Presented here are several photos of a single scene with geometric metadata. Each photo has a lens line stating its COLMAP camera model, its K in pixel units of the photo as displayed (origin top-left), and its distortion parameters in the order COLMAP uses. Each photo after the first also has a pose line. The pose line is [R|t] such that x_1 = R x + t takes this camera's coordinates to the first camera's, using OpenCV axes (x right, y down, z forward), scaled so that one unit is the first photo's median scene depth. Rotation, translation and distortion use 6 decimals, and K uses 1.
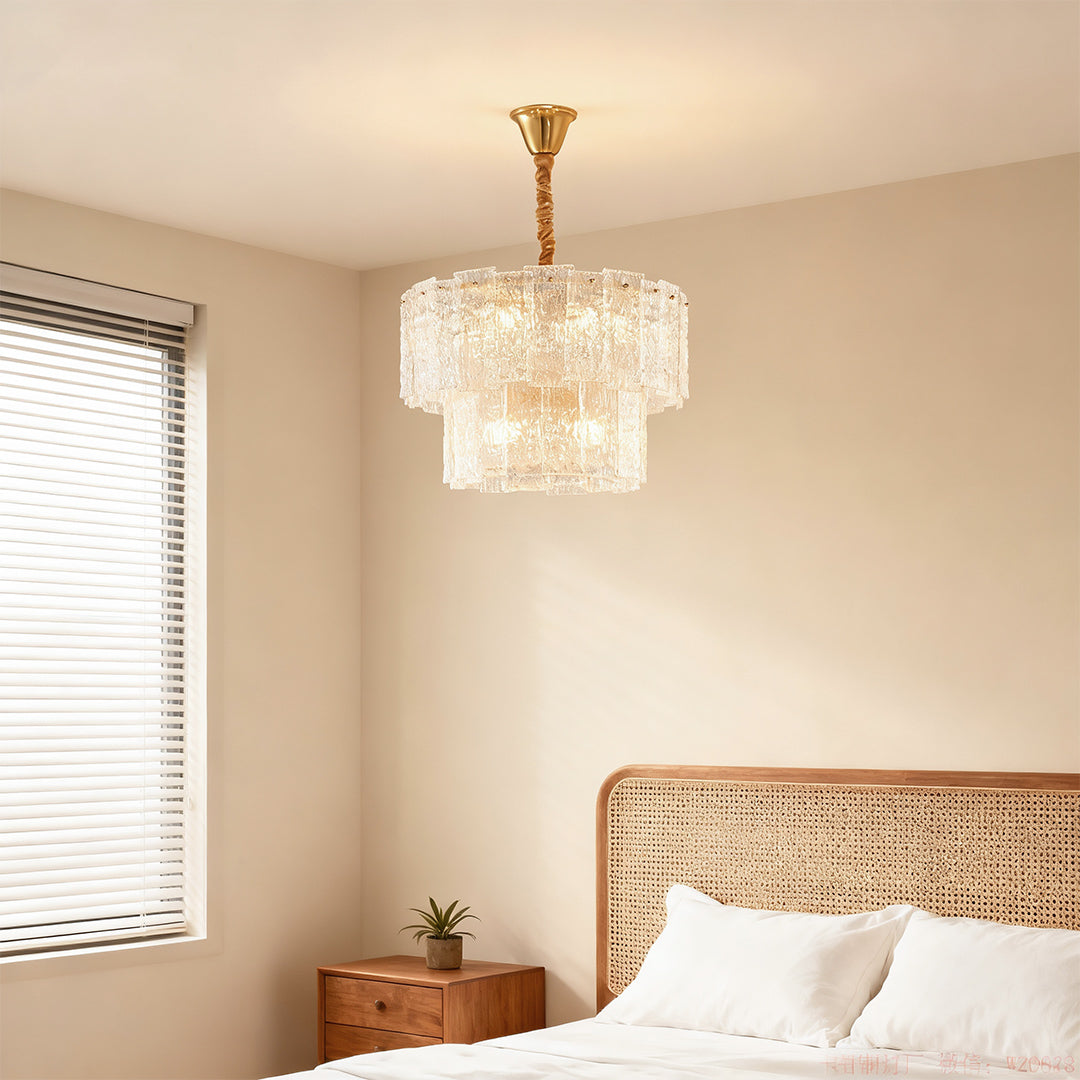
lens RADIAL K [[2137.8, 0, 540.0], [0, 2137.8, 540.0], [0, 0, 1]] dist [0.239982, 0.023542]
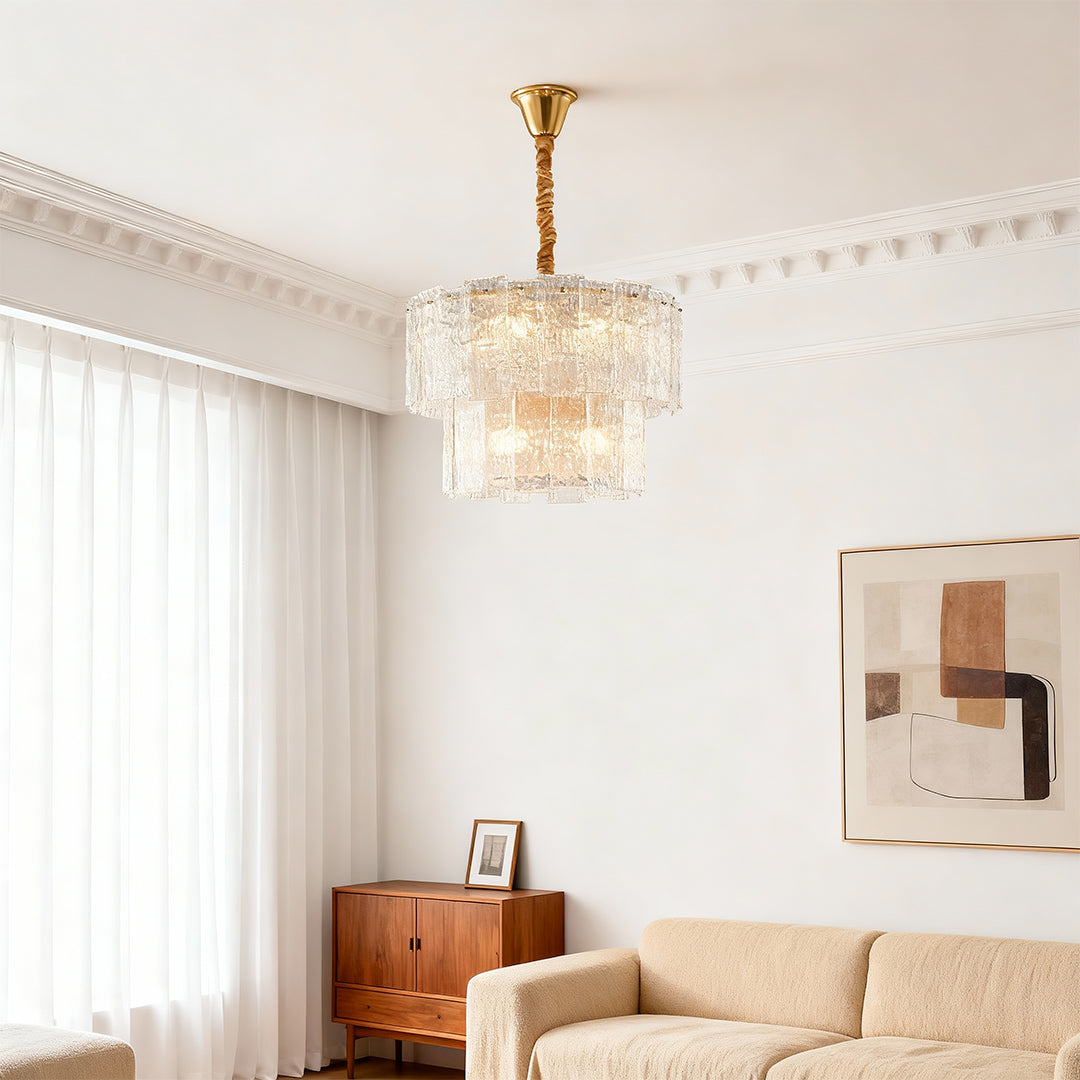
lens RADIAL K [[1926.5, 0, 540.0], [0, 1926.5, 540.0], [0, 0, 1]] dist [-0.005618, -0.018292]
pose [[0.999658, 0.022536, -0.013265, 0.010660], [-0.022568, 0.999743, -0.002268, -0.004061], [0.013210, 0.002567, 0.999909, 0.133301]]
